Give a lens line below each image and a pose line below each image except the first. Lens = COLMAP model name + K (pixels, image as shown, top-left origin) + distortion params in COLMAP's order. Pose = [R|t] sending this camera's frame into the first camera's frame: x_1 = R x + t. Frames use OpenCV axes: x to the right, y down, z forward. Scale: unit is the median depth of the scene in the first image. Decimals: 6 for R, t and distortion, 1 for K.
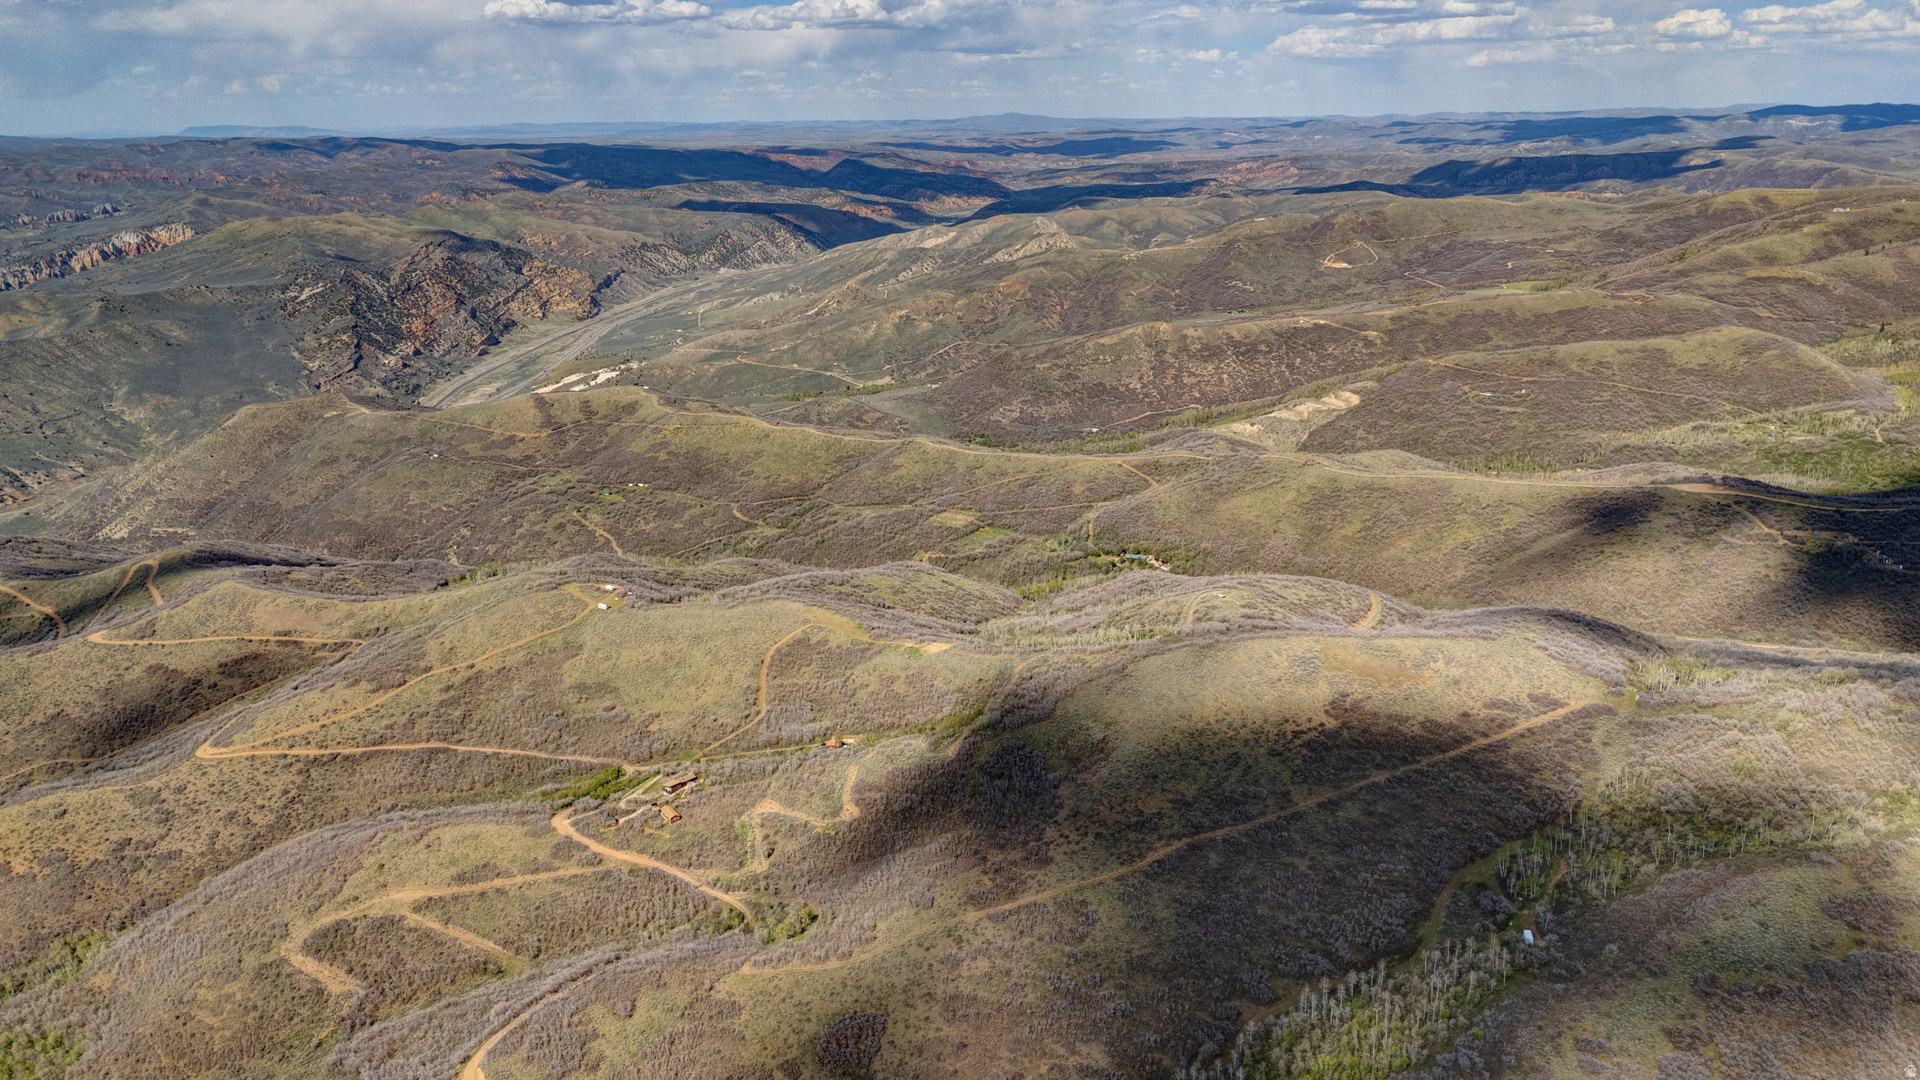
lens RADIAL K [[1414.1, 0, 970.7], [0, 1414.1, 552.2], [0, 0, 1]] dist [0.082549, -0.075195]
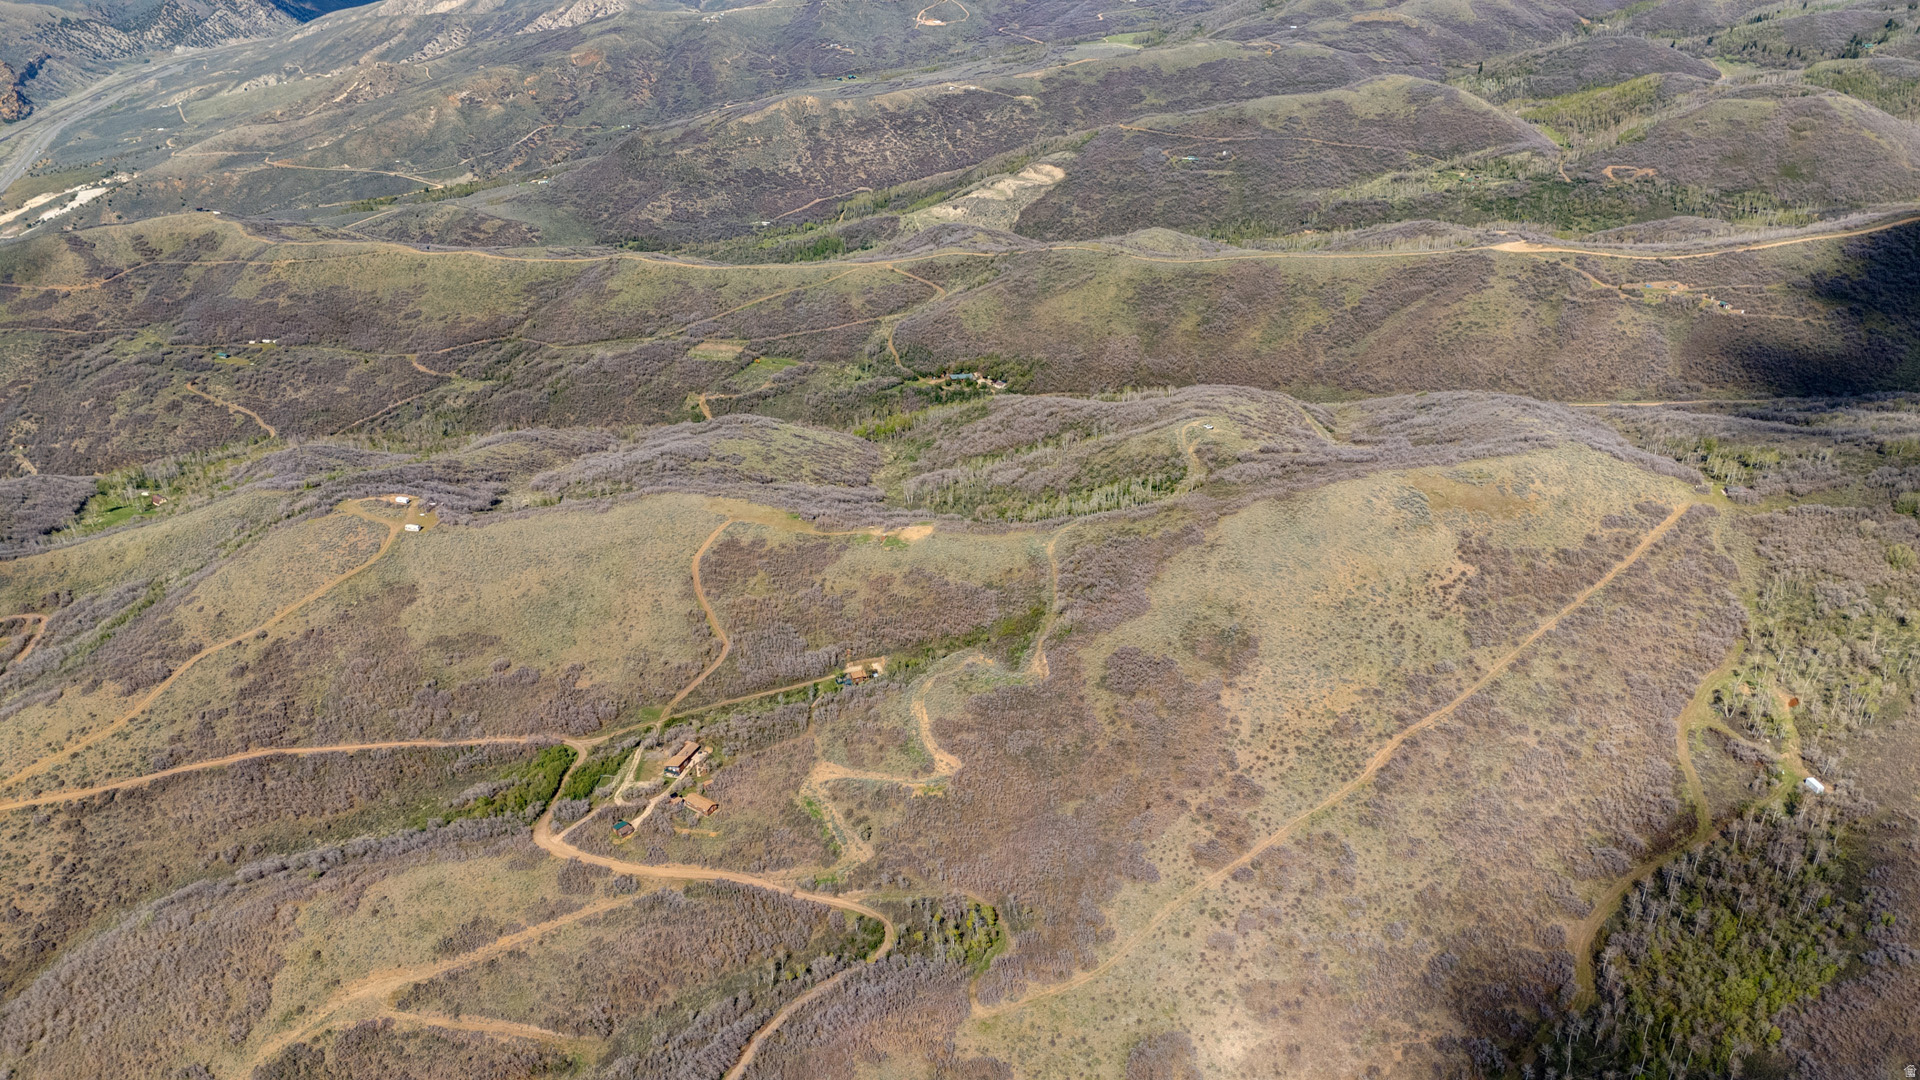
lens RADIAL K [[1414.1, 0, 978.0], [0, 1414.1, 546.7], [0, 0, 1]] dist [0.082549, -0.075195]
pose [[0.942149, -0.148552, 0.300478, -0.126857], [0.101283, 0.980695, 0.167267, -0.031505], [-0.319525, -0.127157, 0.939007, 0.105968]]
